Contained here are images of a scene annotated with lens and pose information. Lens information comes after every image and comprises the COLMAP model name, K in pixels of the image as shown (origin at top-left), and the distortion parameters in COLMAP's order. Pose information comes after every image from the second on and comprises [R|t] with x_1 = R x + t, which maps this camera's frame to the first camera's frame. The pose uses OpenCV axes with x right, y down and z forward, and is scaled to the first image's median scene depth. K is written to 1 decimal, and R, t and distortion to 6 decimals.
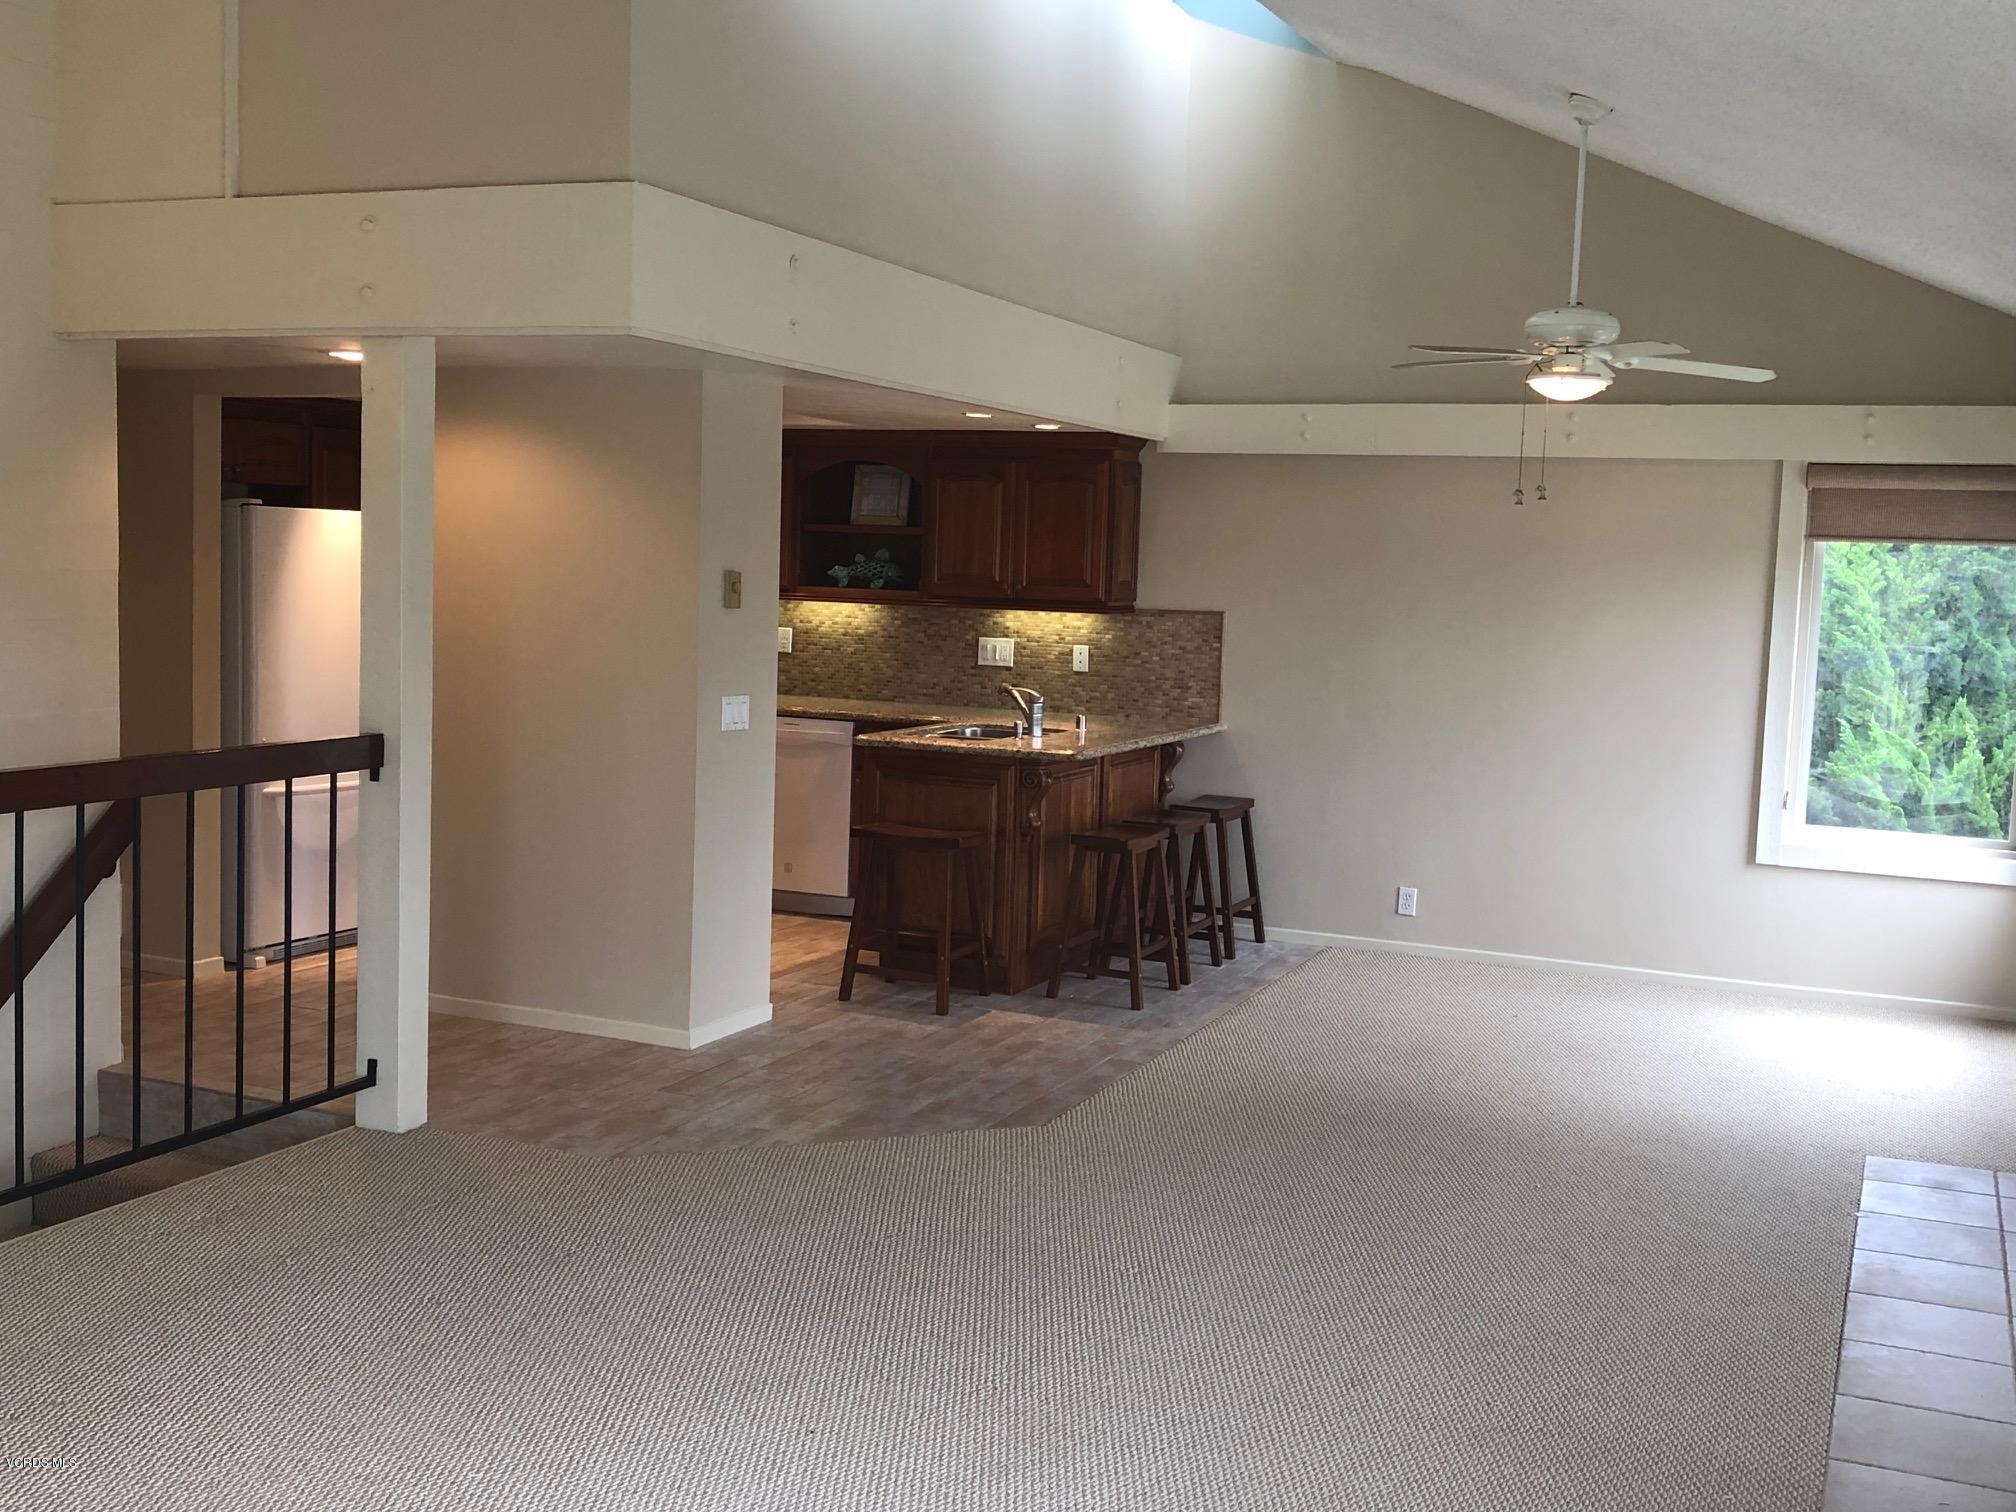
lens RADIAL K [[2083.2, 0, 993.5], [0, 2083.2, 752.7], [0, 0, 1]] dist [0.167023, -0.522164]
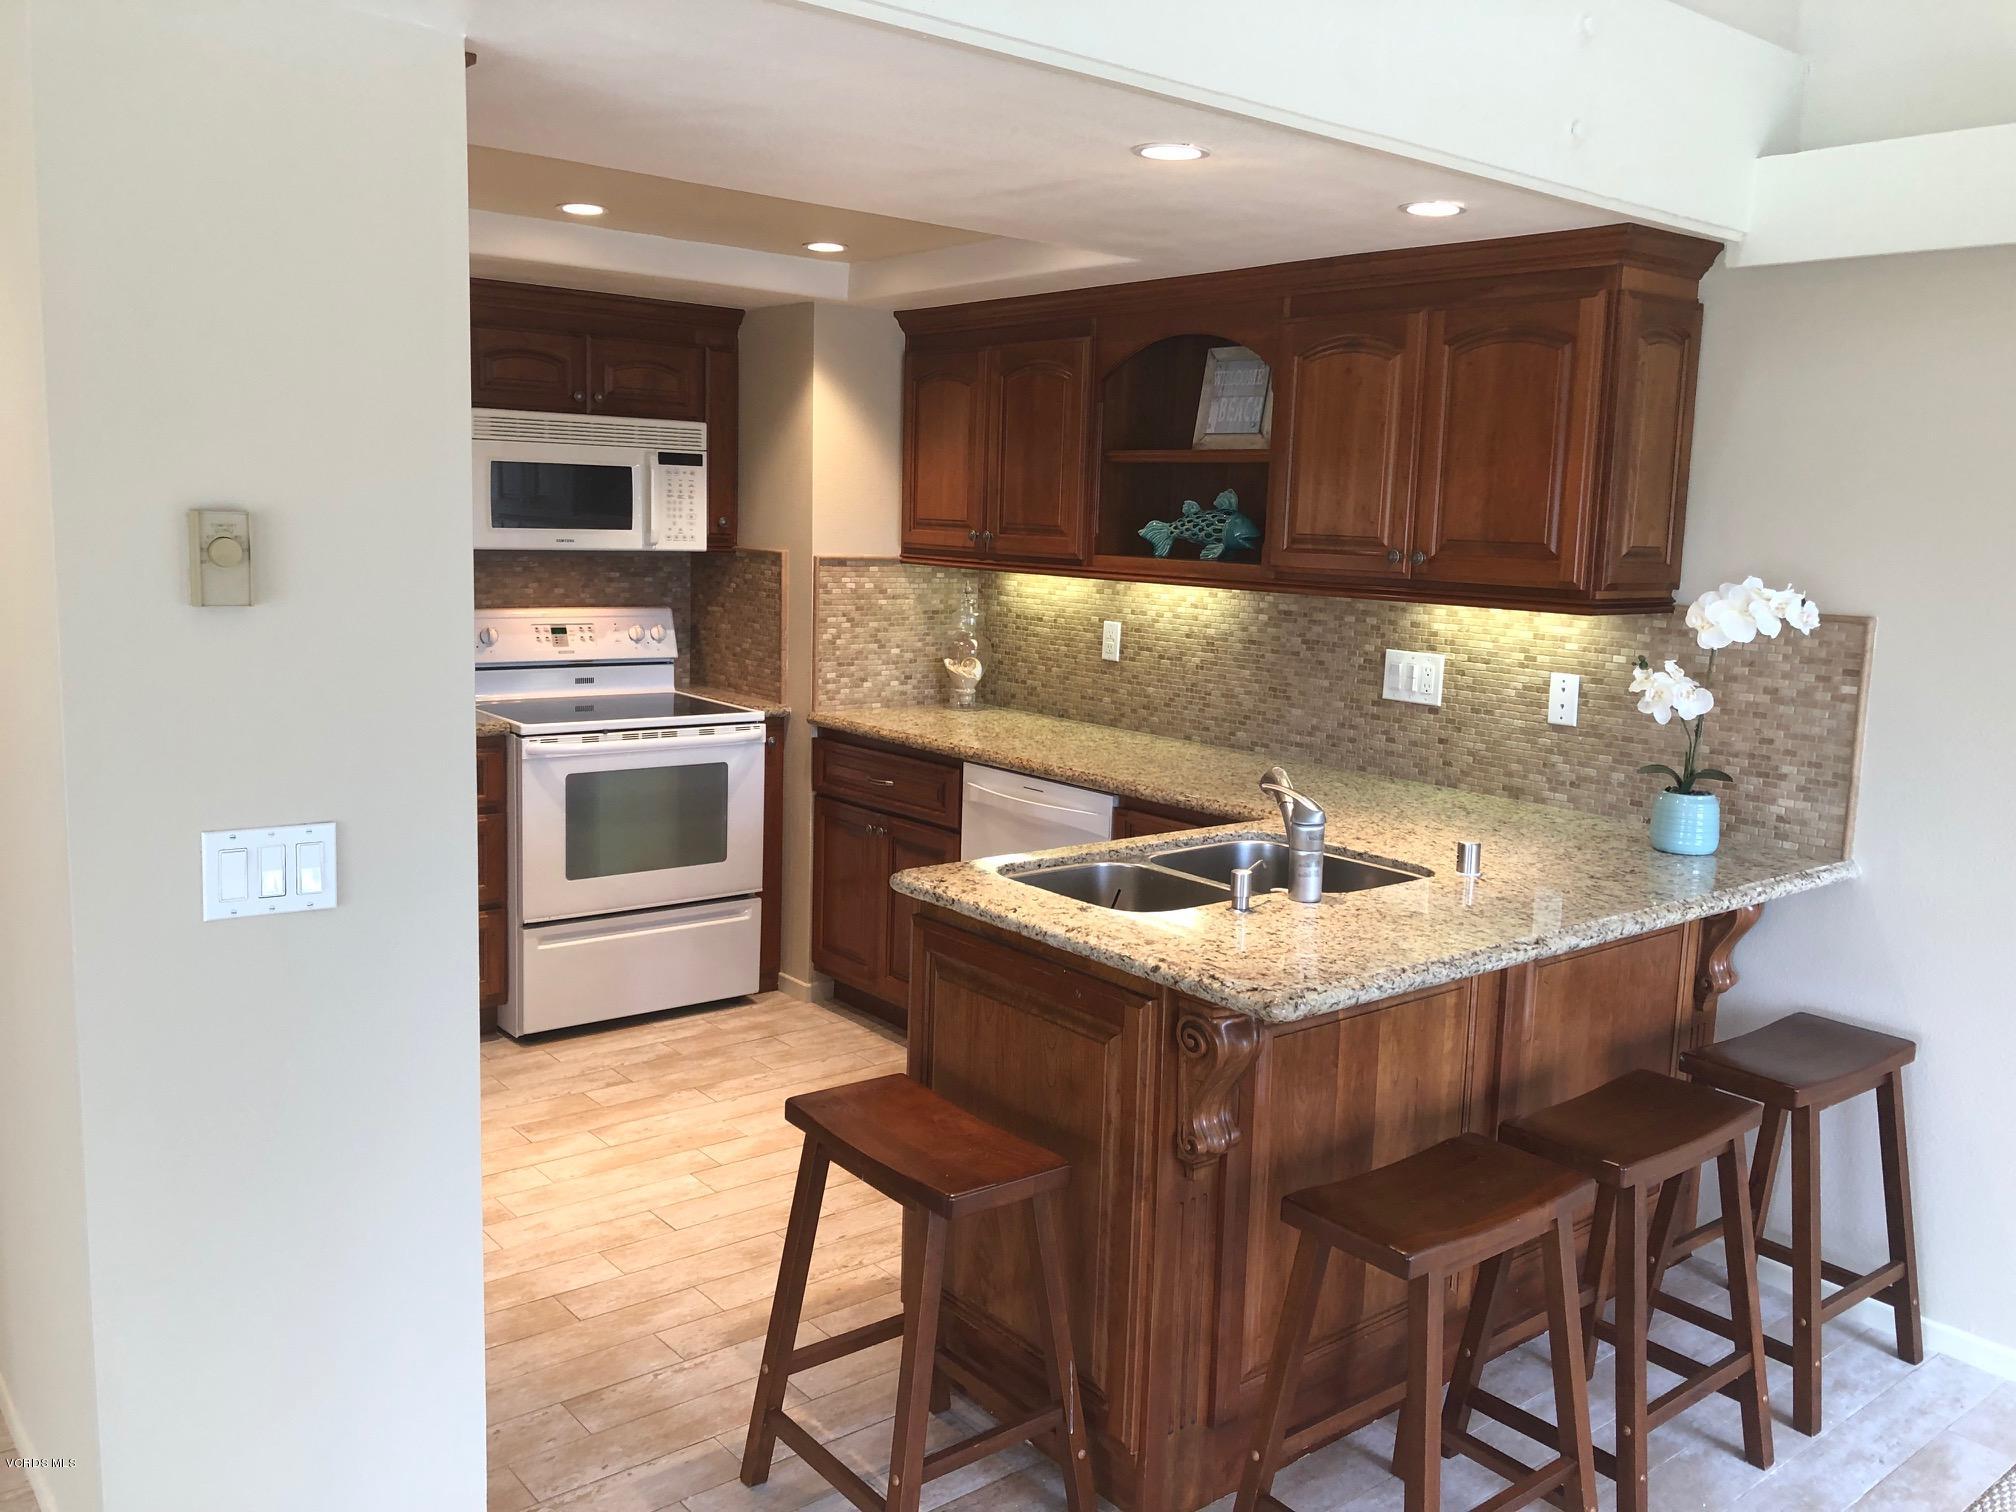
lens RADIAL K [[1651.7, 0, 1004.5], [0, 1651.7, 742.9], [0, 0, 1]] dist [0.100548, -0.190803]
pose [[0.892088, 0.059440, -0.447935, 0.106332], [-0.044246, 0.998037, 0.044319, -0.048137], [0.449690, -0.019718, 0.892967, 0.593196]]
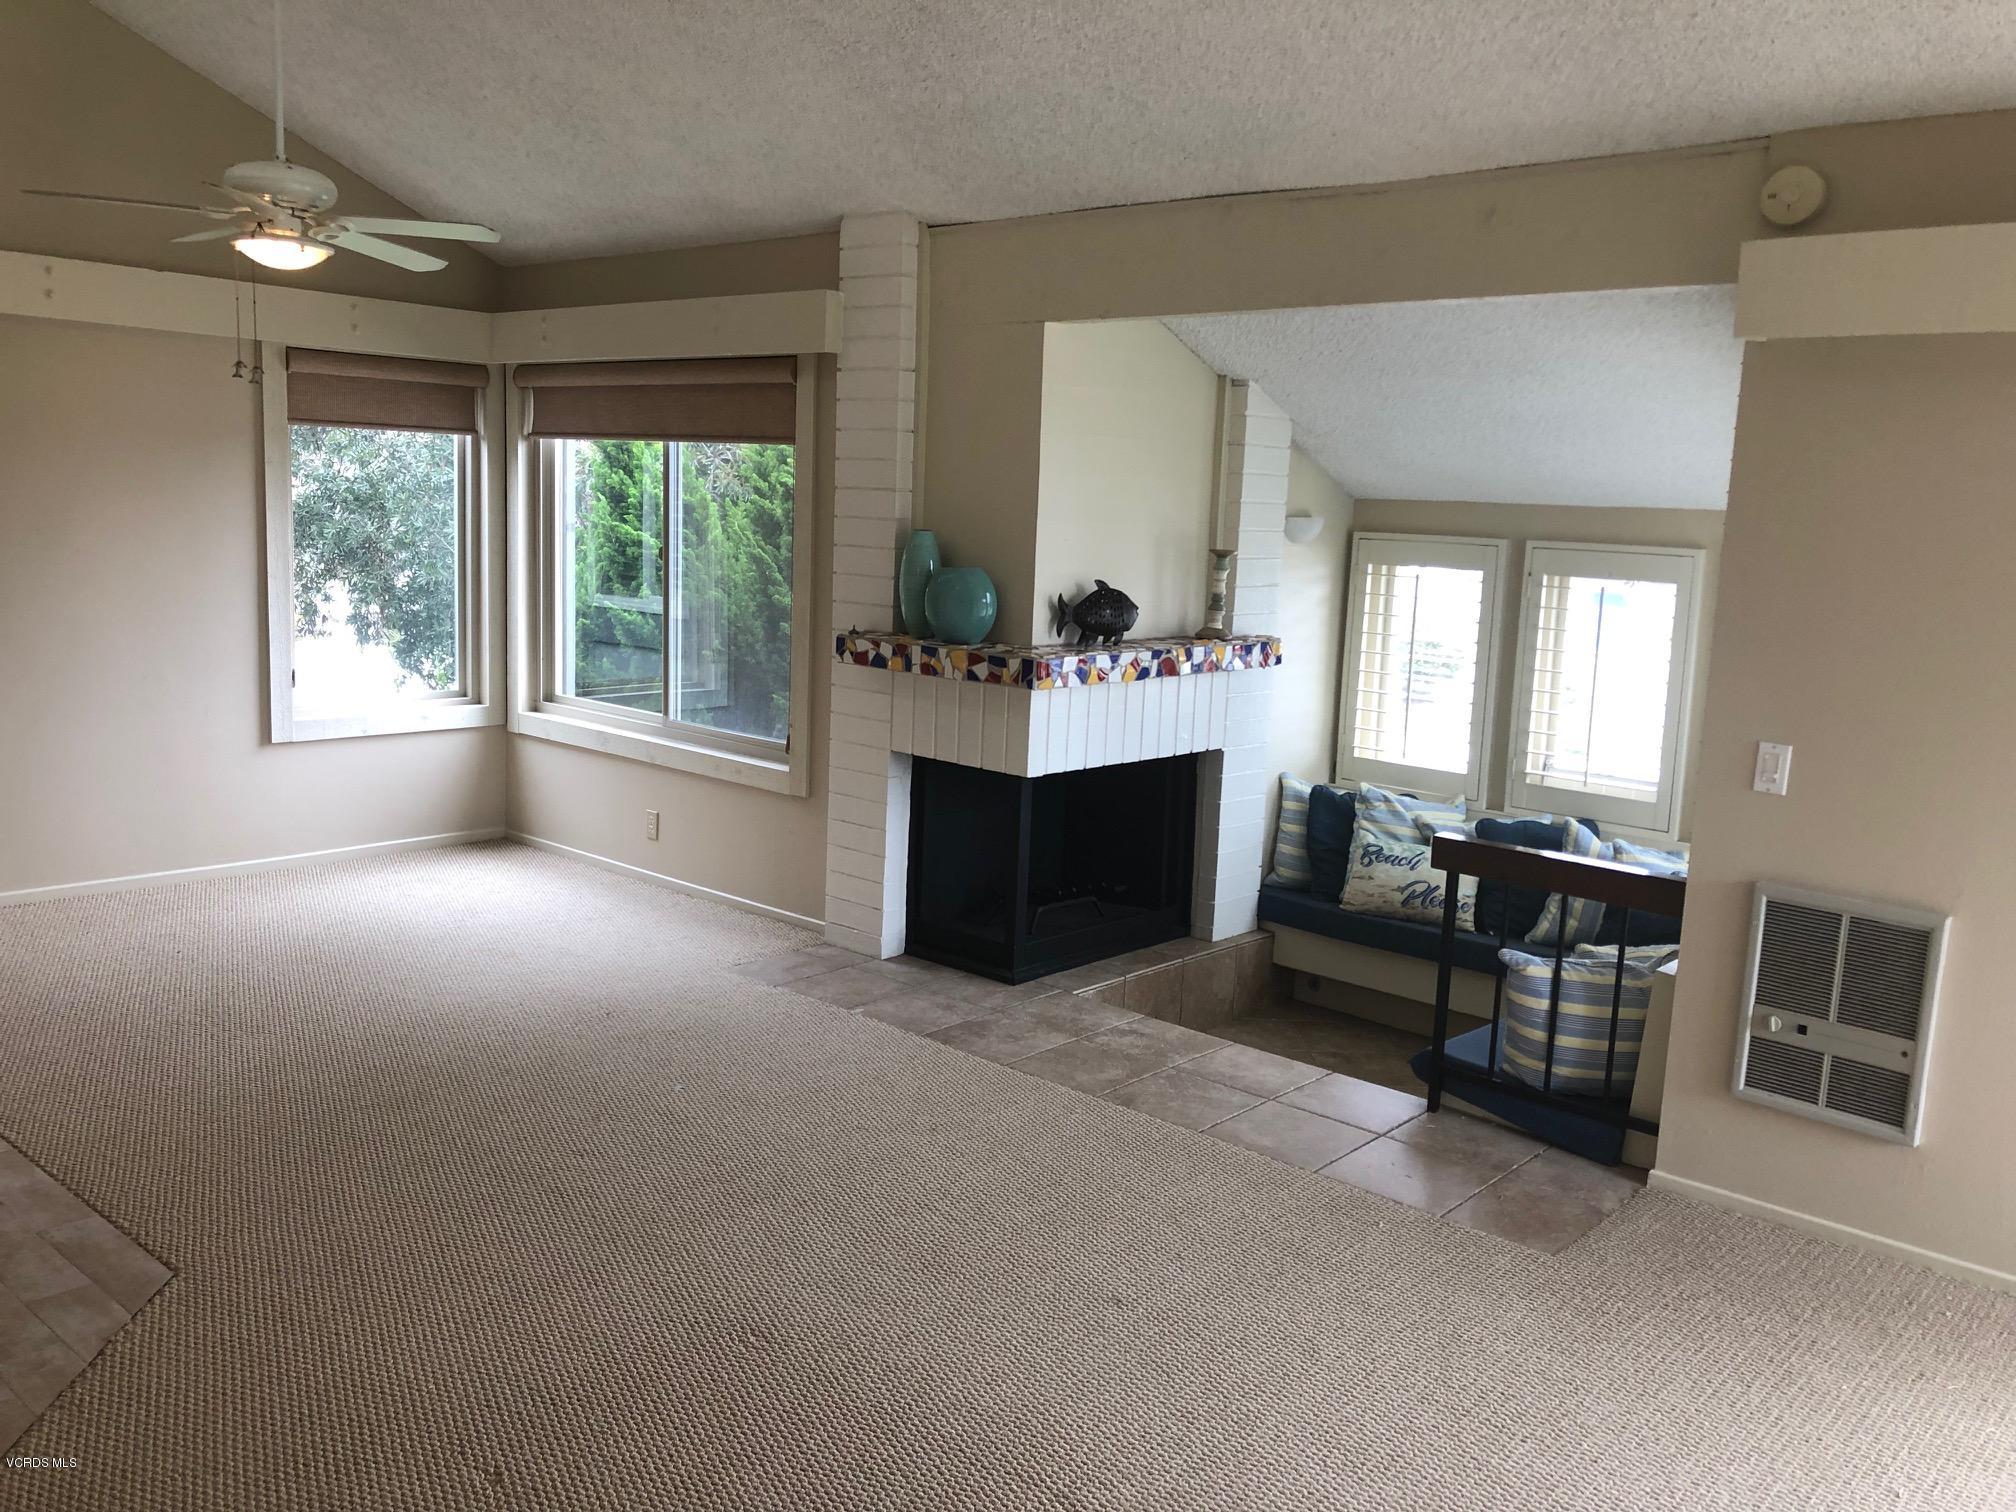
lens RADIAL K [[1639.6, 0, 1007.1], [0, 1639.6, 764.4], [0, 0, 1]] dist [0.003885, 0.000110]
pose [[0.296647, -0.174657, 0.938880, -0.255766], [0.058946, 0.984608, 0.164539, -0.042877], [-0.953166, 0.006534, 0.302377, 0.380590]]
